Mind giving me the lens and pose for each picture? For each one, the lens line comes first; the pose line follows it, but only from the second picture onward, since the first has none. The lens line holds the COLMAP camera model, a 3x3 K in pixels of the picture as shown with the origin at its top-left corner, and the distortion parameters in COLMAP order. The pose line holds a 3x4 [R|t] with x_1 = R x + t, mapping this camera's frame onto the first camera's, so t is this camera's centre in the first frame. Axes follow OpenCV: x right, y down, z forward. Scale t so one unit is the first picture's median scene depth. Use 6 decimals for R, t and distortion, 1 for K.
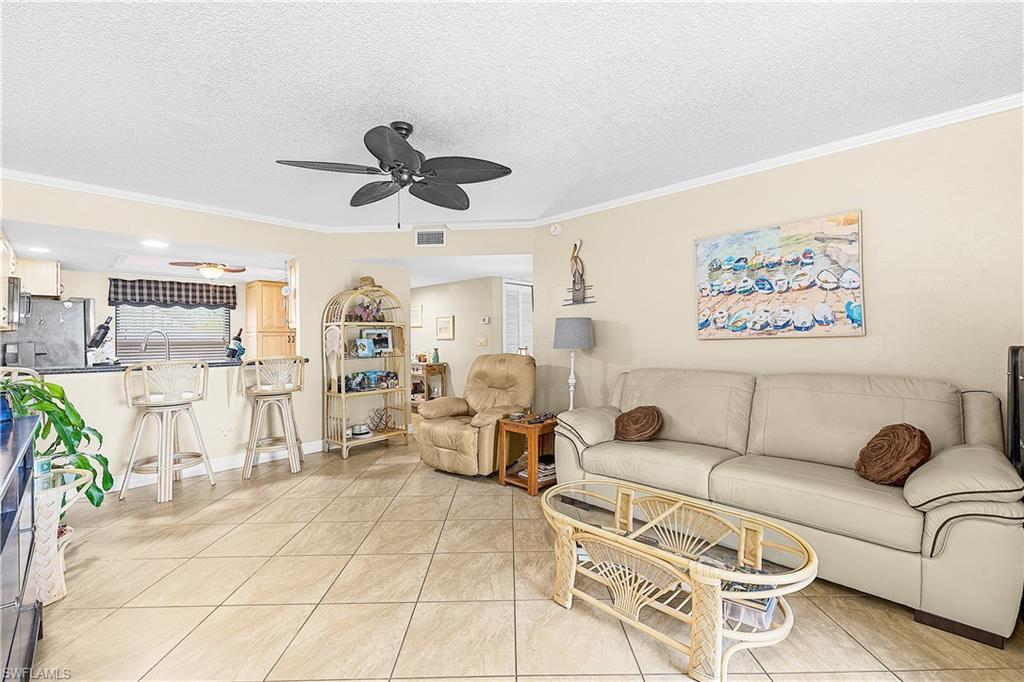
lens RADIAL K [[438.8, 0, 516.6], [0, 438.8, 332.8], [0, 0, 1]] dist [-0.000803, -0.000279]
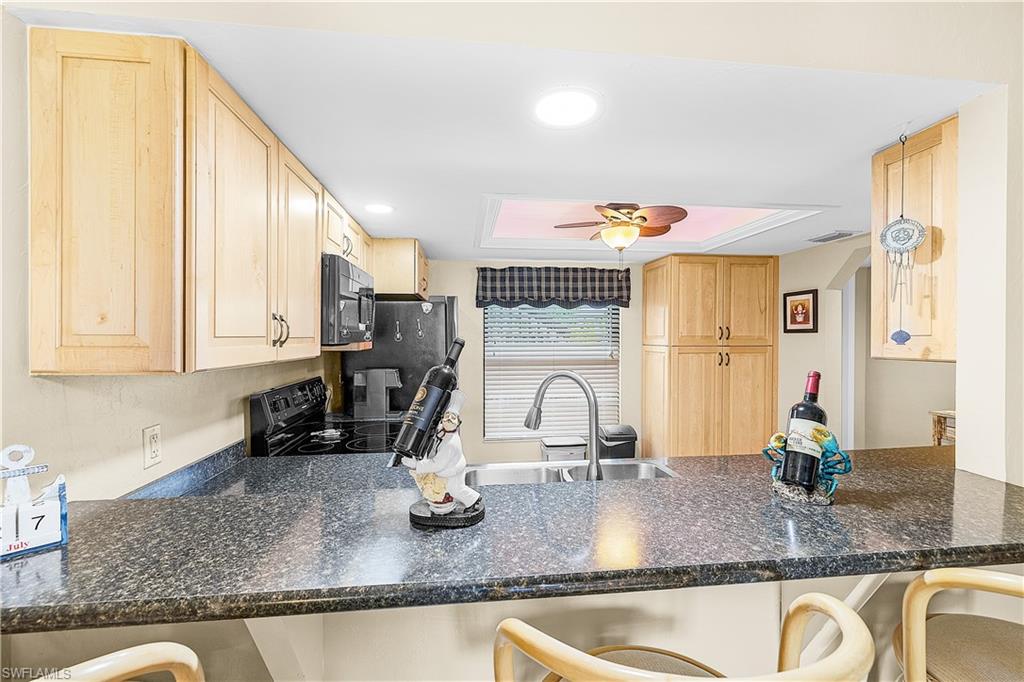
lens RADIAL K [[438.8, 0, 516.6], [0, 438.8, 332.8], [0, 0, 1]] dist [-0.000803, -0.000279]
pose [[0.779847, 0.003941, -0.625958, -0.512578], [0.001346, 0.999967, 0.007973, -0.030991], [0.625969, -0.007060, 0.779816, 0.571977]]
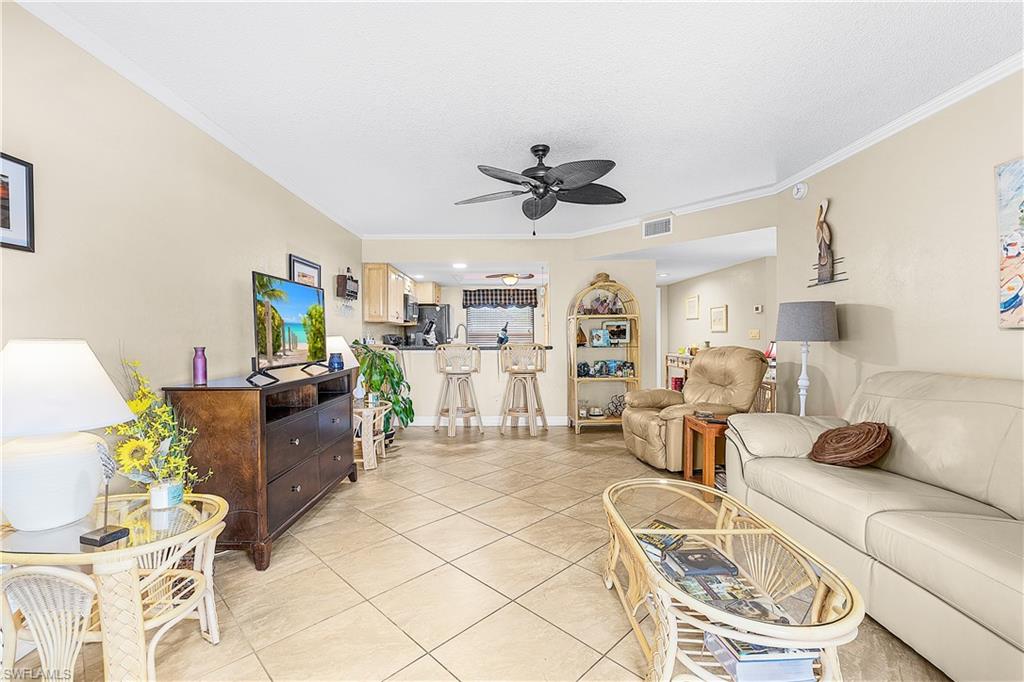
lens RADIAL K [[441.9, 0, 488.1], [0, 441.9, 335.5], [0, 0, 1]] dist [0.001244, 0.000336]
pose [[0.682543, 0.007662, -0.730806, 0.263432], [0.006396, 0.999844, 0.016455, 0.007132], [0.730818, -0.015906, 0.682387, 0.037825]]
